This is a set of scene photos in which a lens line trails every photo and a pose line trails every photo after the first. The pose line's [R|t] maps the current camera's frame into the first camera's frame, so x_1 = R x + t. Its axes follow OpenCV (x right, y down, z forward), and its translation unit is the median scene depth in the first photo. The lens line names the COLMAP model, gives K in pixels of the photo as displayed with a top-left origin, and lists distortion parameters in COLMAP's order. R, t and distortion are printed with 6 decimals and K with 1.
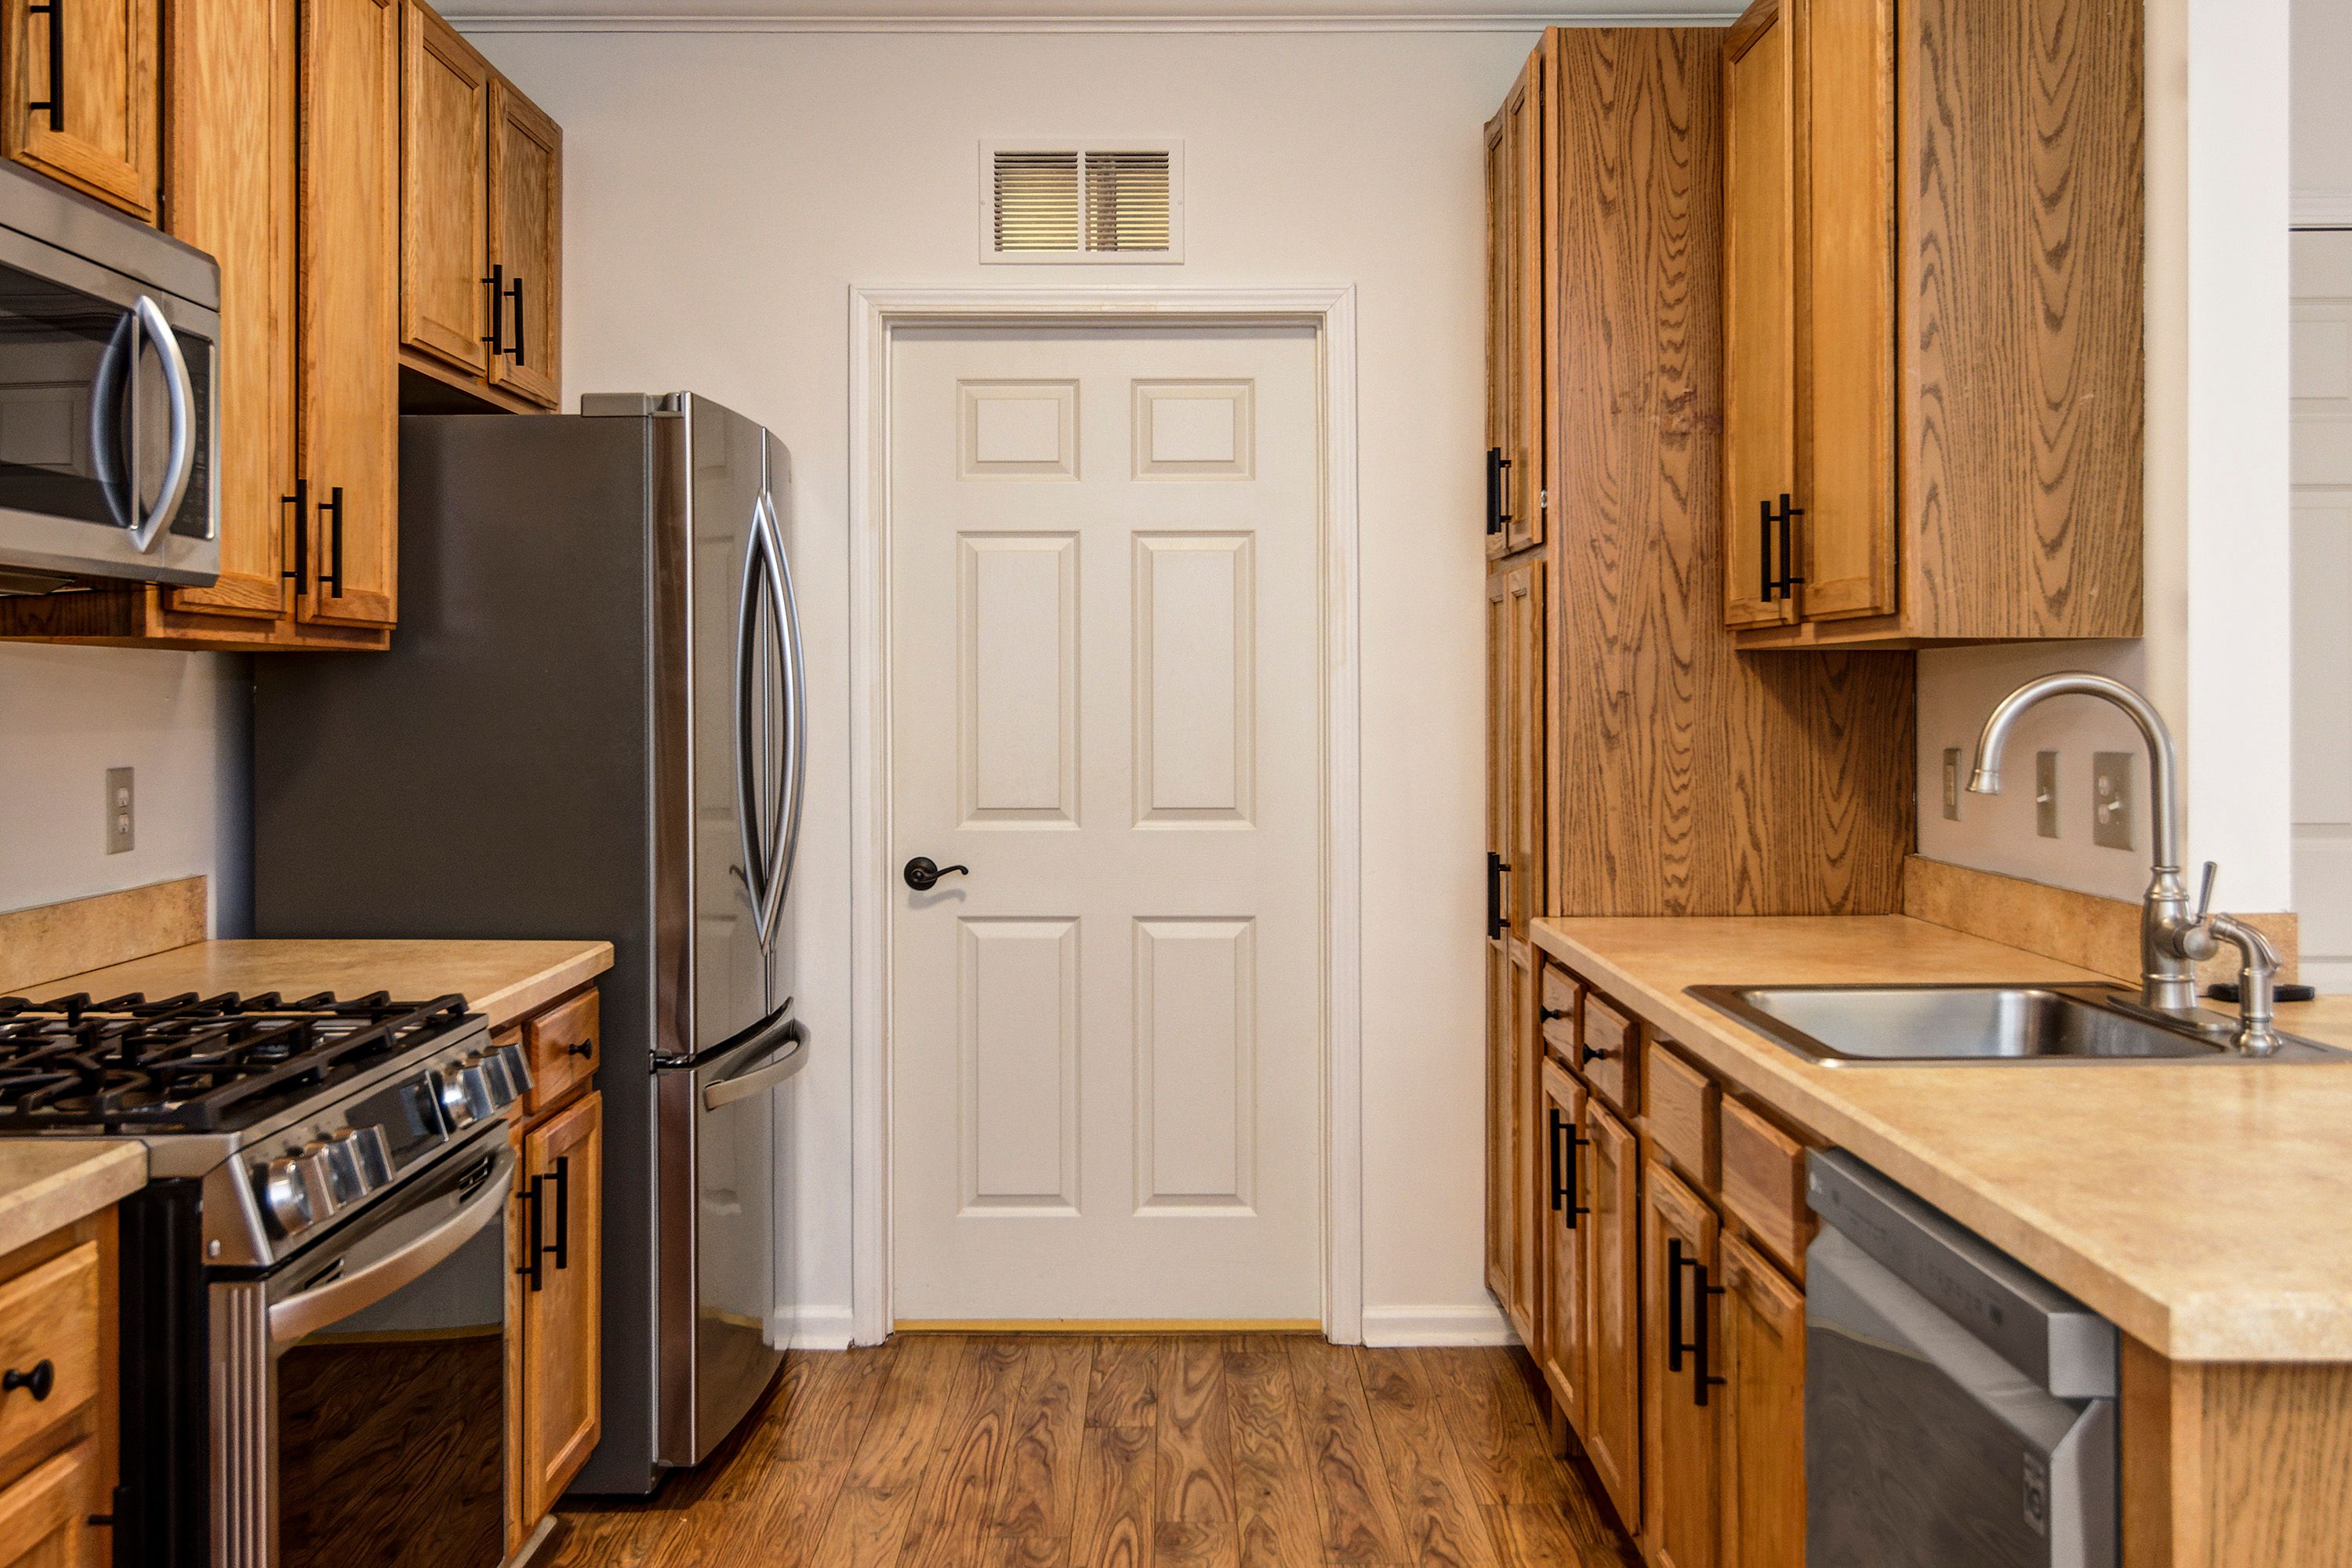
lens RADIAL K [[2242.9, 0, 1184.7], [0, 2242.9, 689.9], [0, 0, 1]] dist [0.012518, 0.000000]
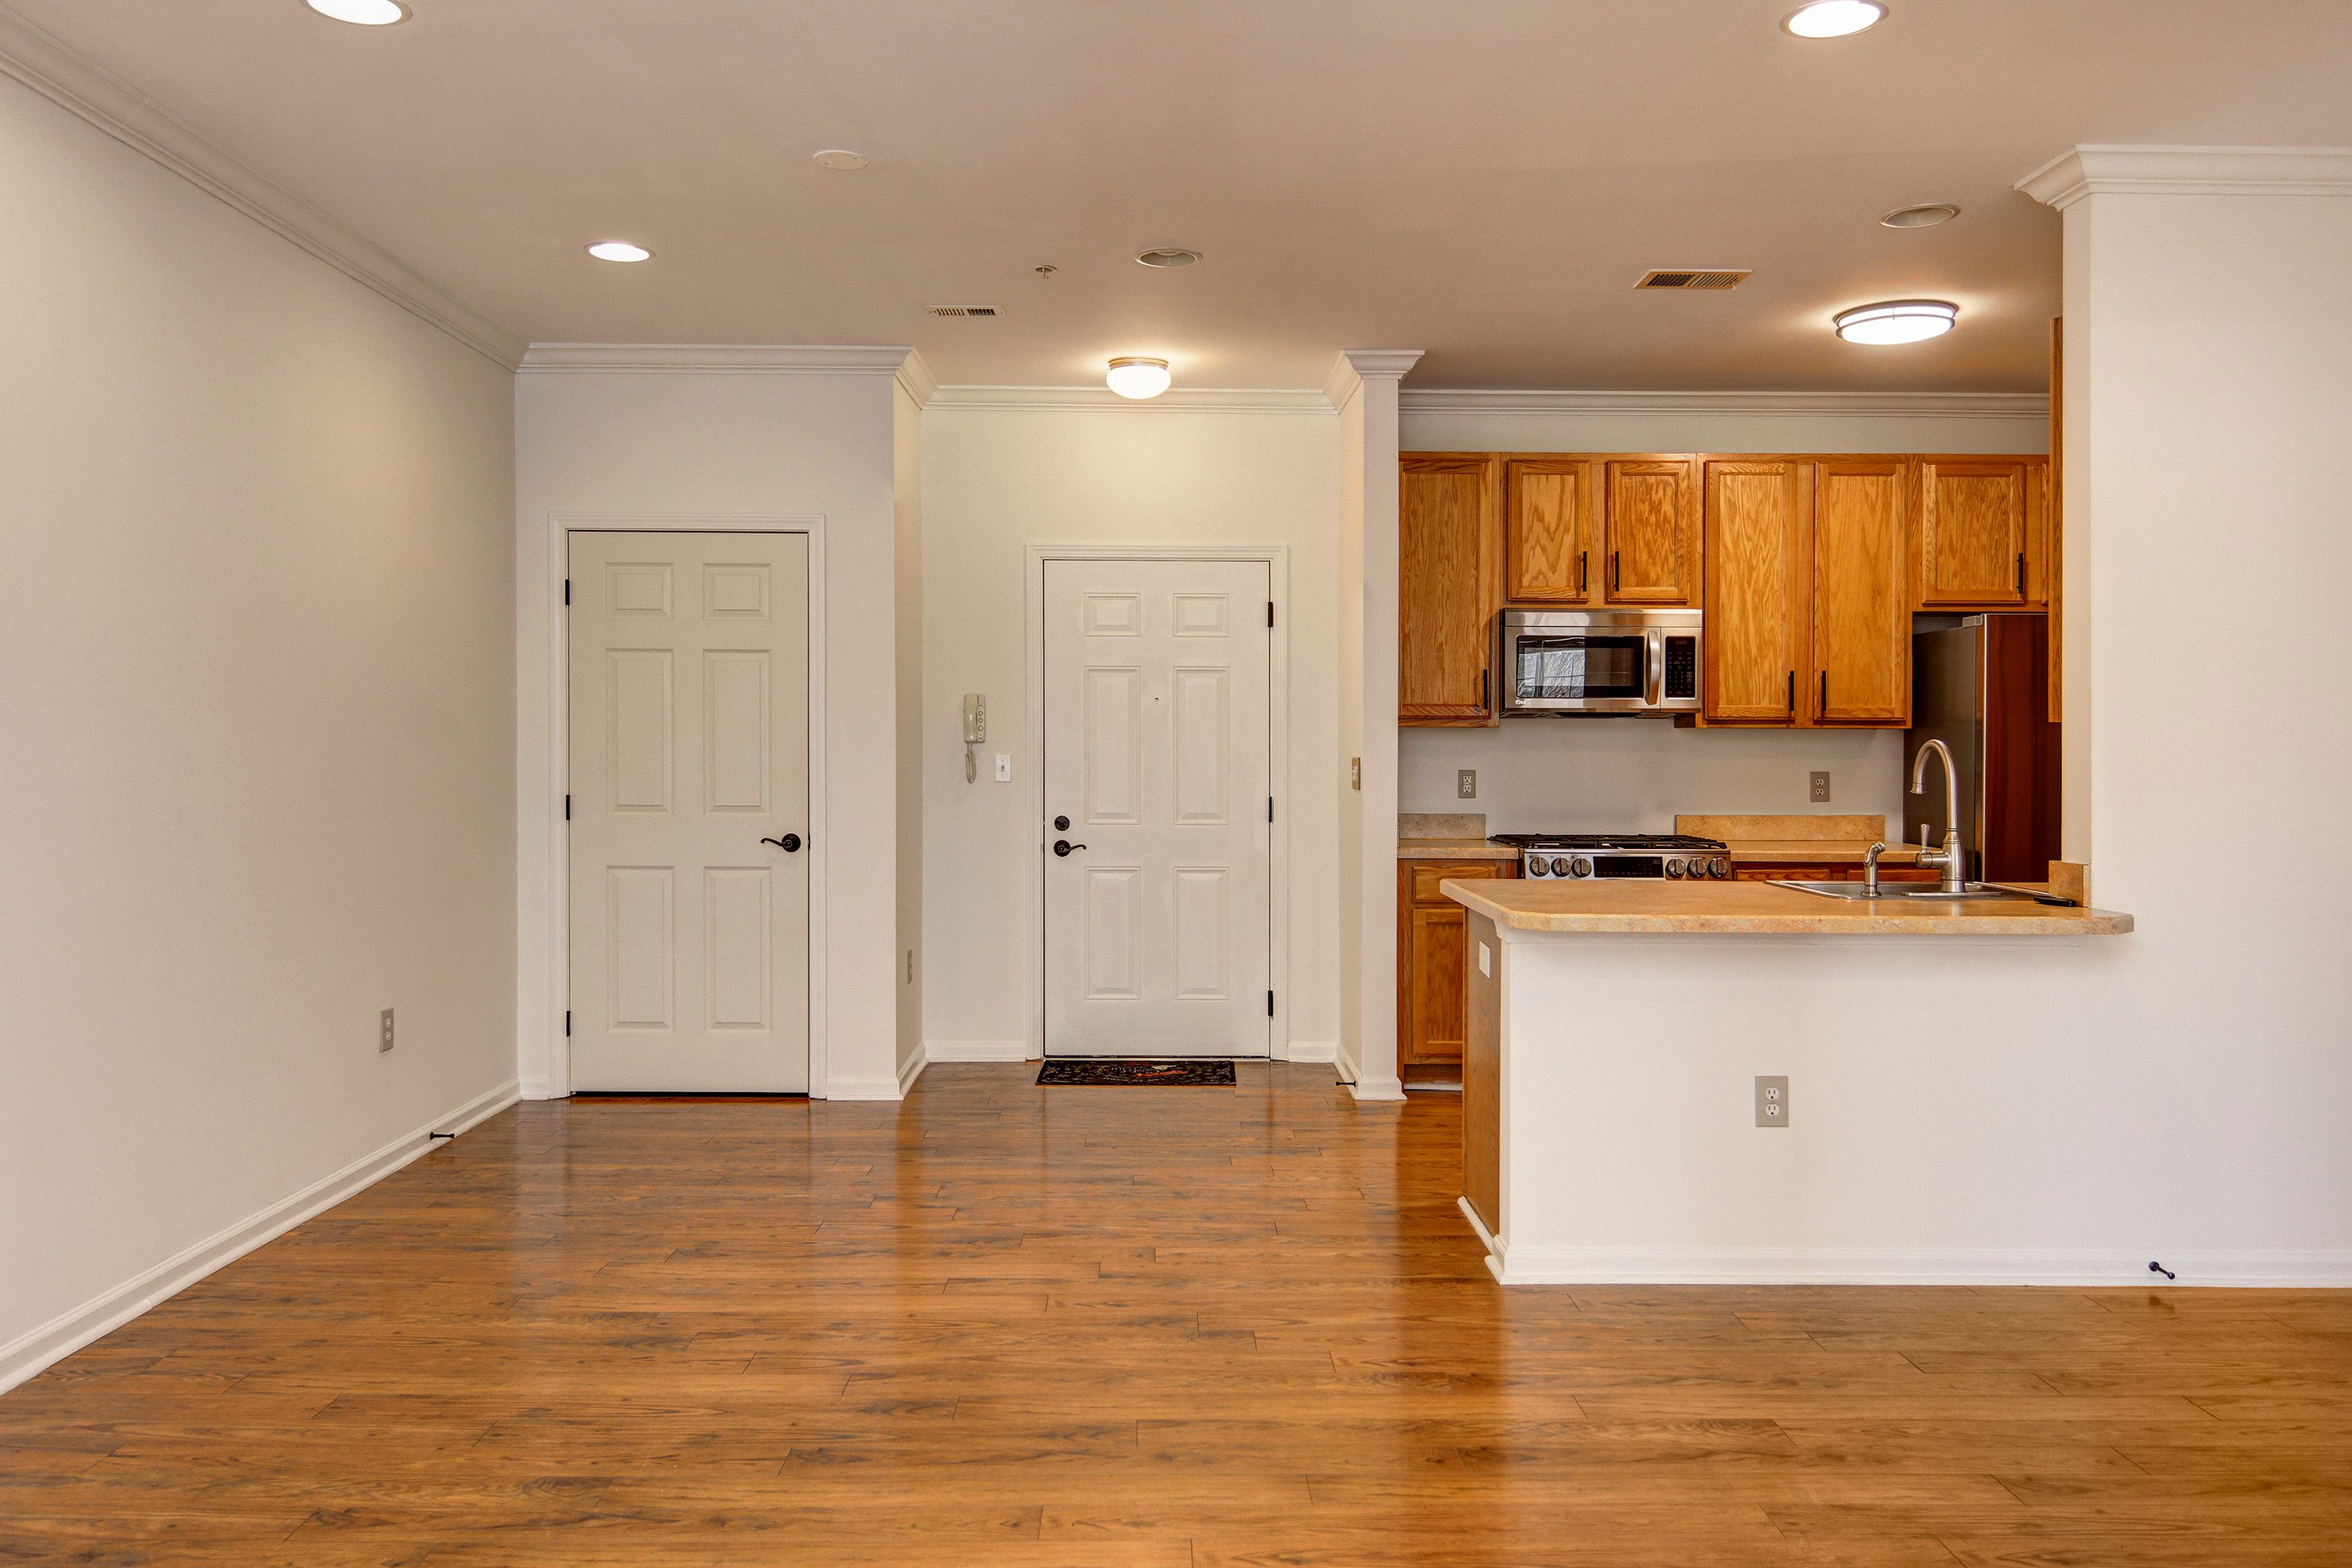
lens RADIAL K [[1731.4, 0, 1161.4], [0, 1731.4, 746.9], [0, 0, 1]] dist [0.008343, -0.004004]
pose [[0.005379, 0.004803, -0.999974, 1.489099], [-0.003119, 0.999984, 0.004786, -0.004290], [0.999981, 0.003093, 0.005394, 0.154276]]
